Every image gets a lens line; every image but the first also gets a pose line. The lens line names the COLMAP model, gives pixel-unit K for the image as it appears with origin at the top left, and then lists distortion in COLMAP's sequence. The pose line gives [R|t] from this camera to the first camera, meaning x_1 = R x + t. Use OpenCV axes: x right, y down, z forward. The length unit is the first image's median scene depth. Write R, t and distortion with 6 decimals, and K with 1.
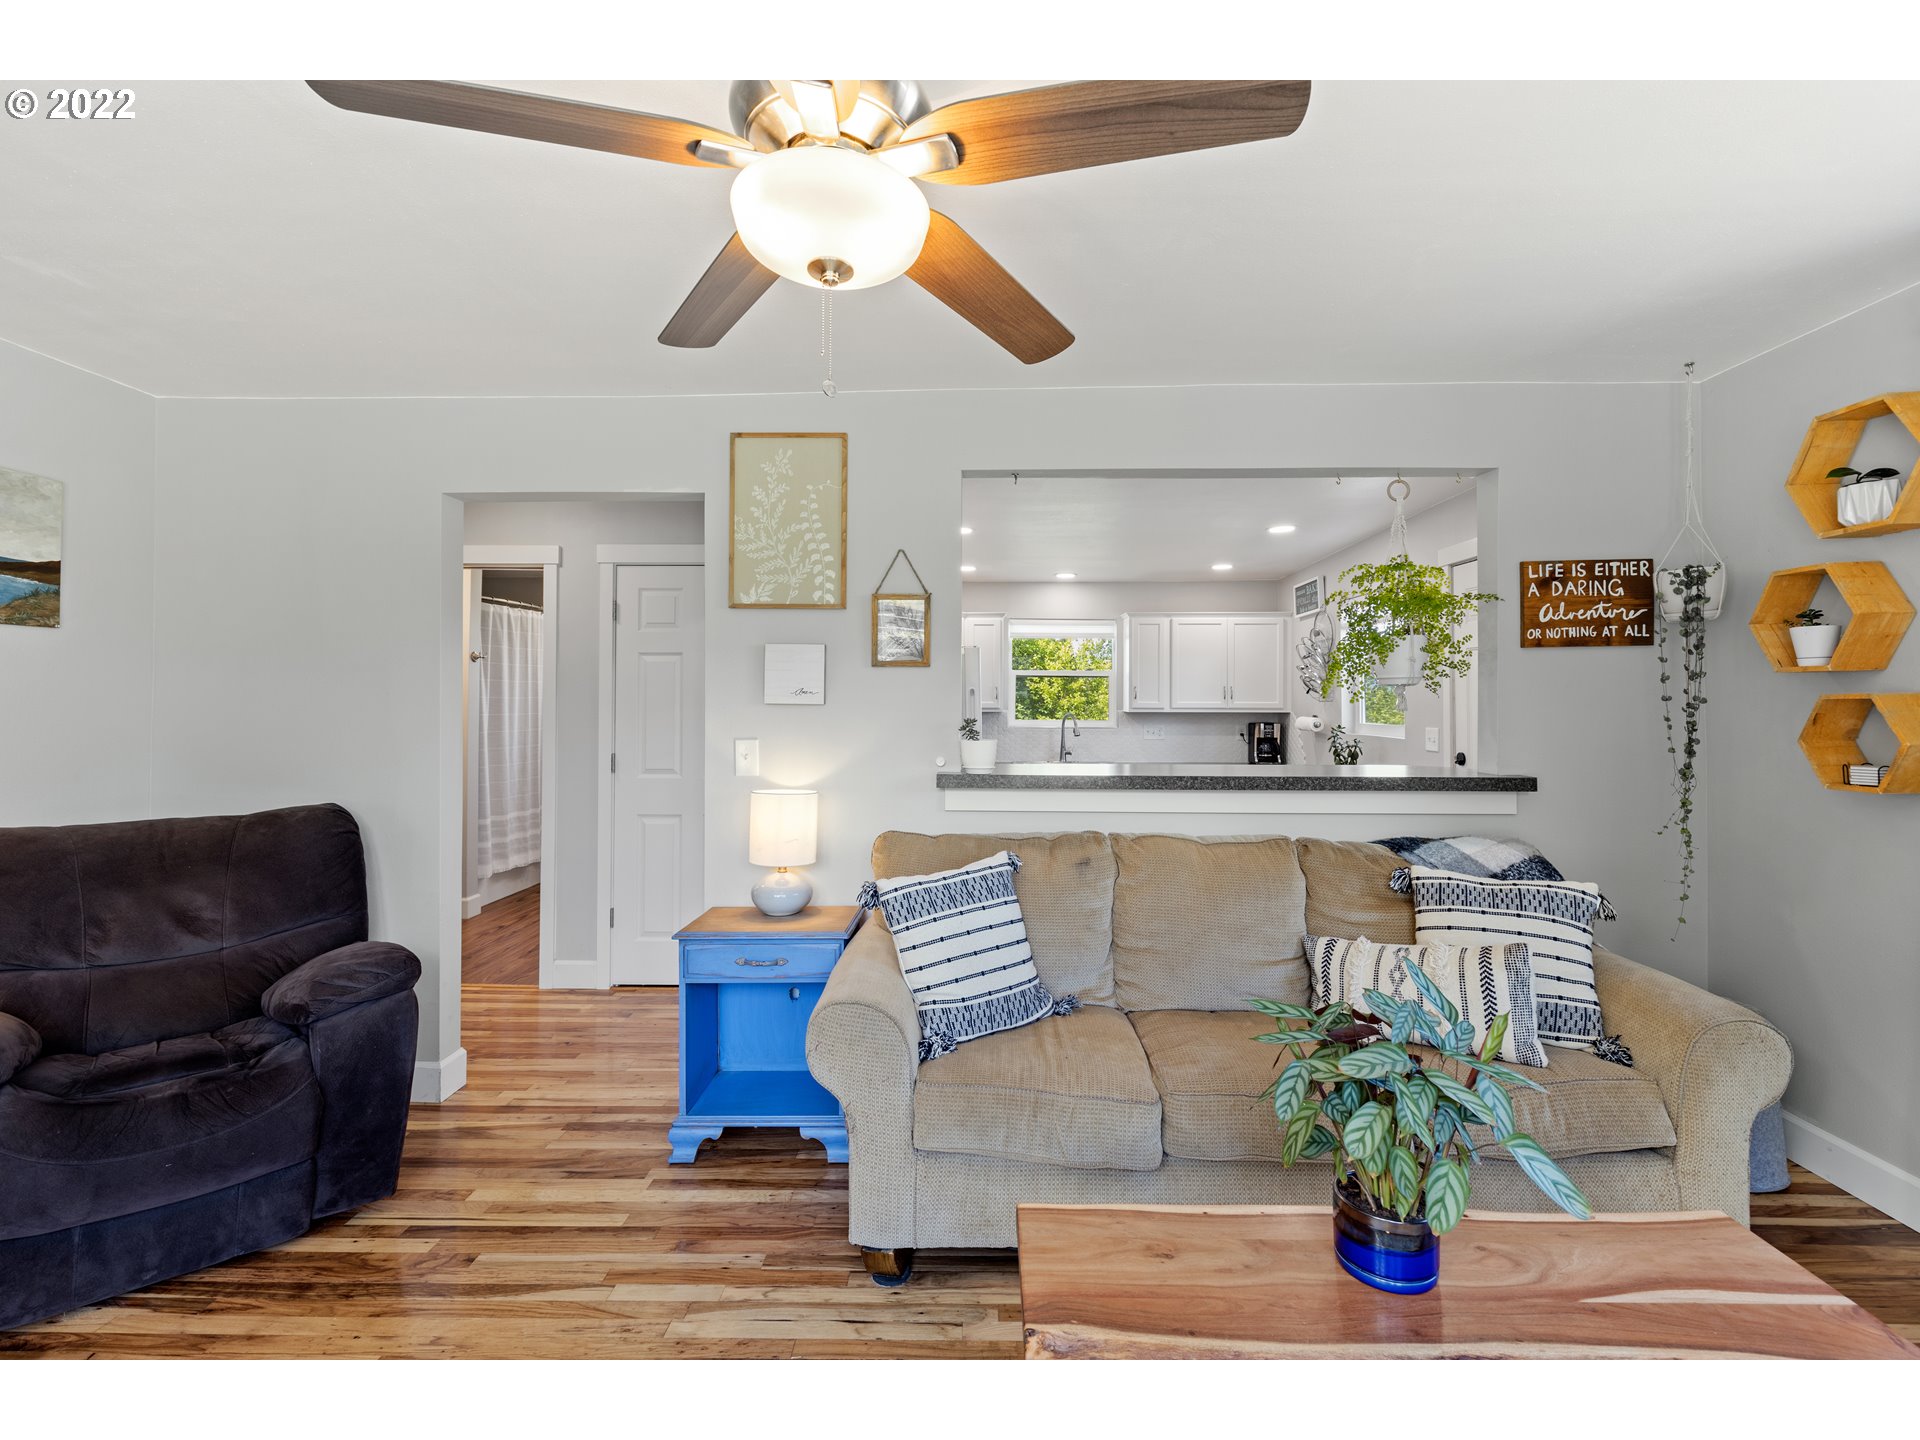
lens RADIAL K [[877.4, 0, 964.7], [0, 877.4, 691.3], [0, 0, 1]] dist [0.004071, -0.001027]
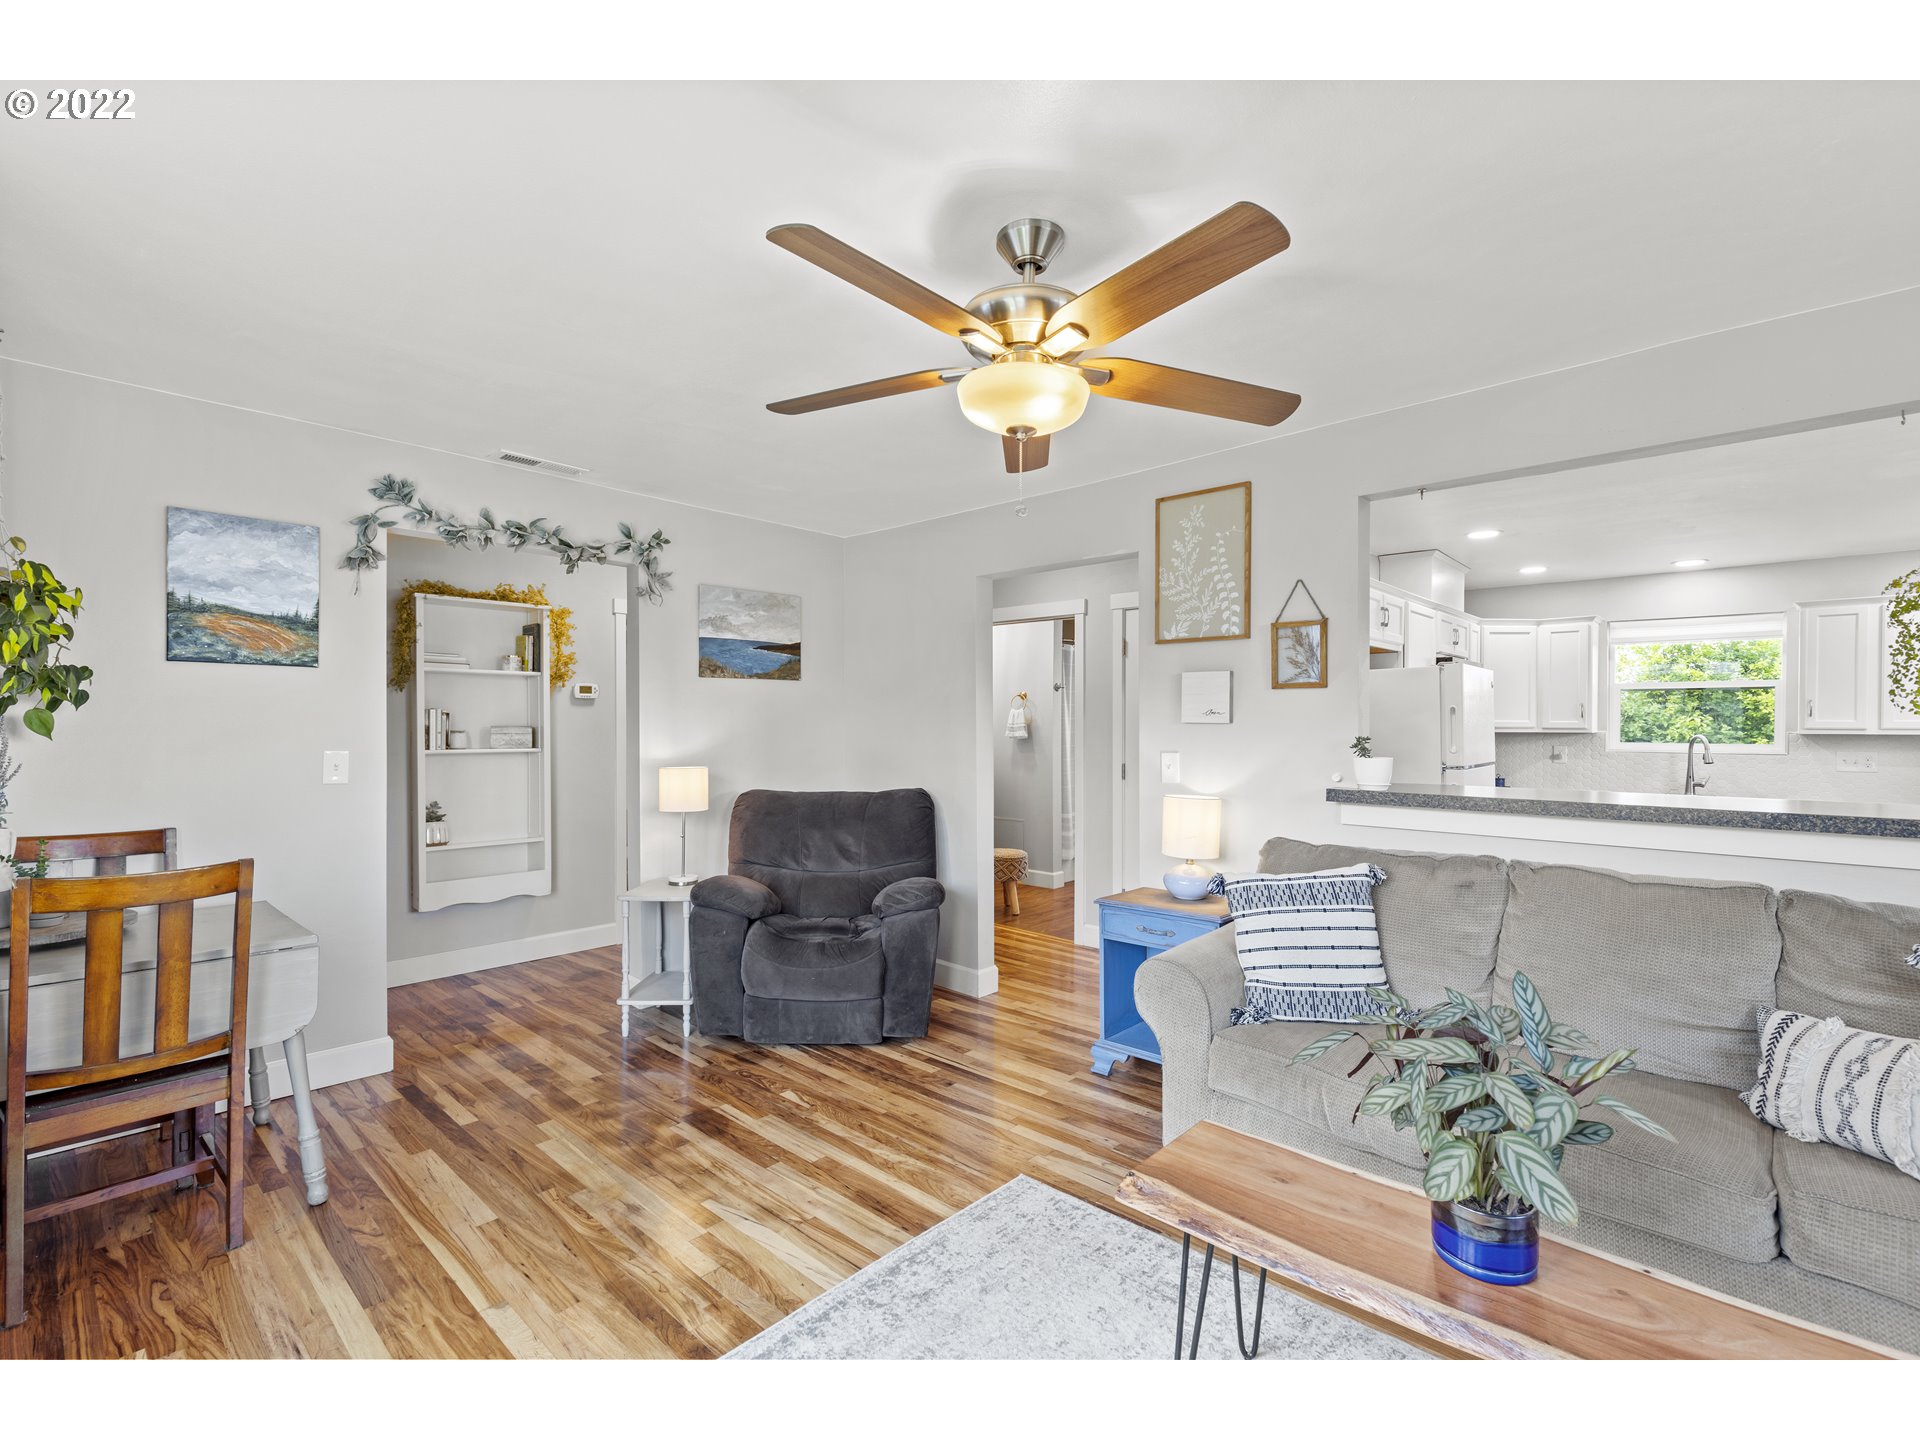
lens RADIAL K [[859.6, 0, 962.0], [0, 859.6, 731.9], [0, 0, 1]] dist [0.000838, -0.000462]
pose [[0.752185, 0.005187, -0.658932, 0.354031], [0.010296, 0.999754, 0.019623, 0.000665], [0.658872, -0.021545, 0.751947, -0.083847]]
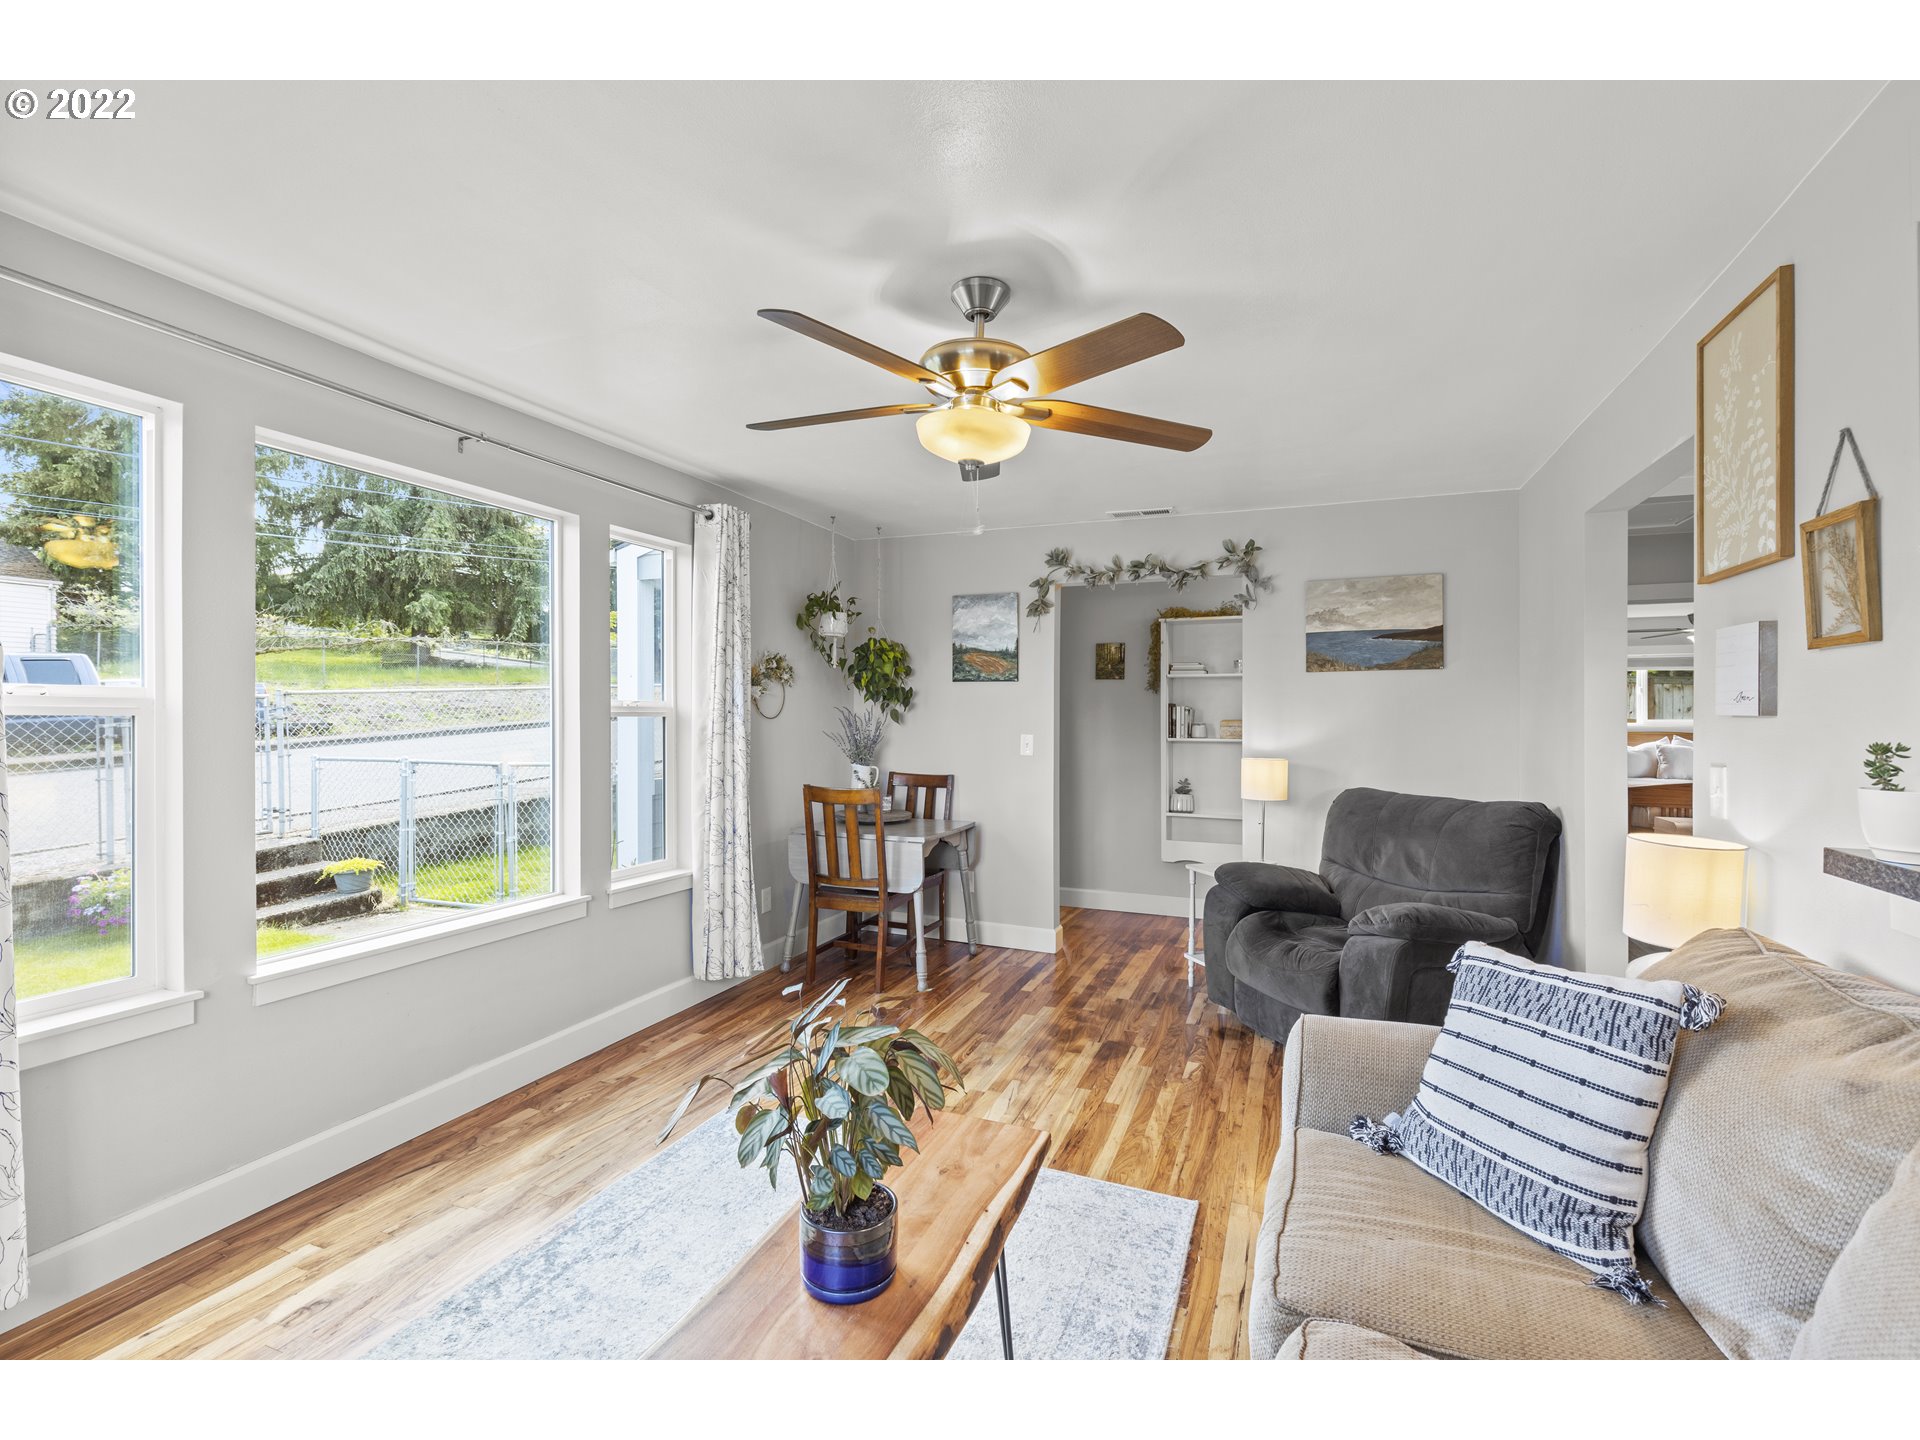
lens RADIAL K [[866.9, 0, 960.0], [0, 866.9, 720.0], [0, 0, 1]] dist [0.001526, -0.000267]
pose [[-0.358983, -0.000752, -0.933344, 0.701716], [0.009552, 0.999944, -0.004480, 0.016898], [0.933295, -0.010524, -0.358956, 0.768643]]
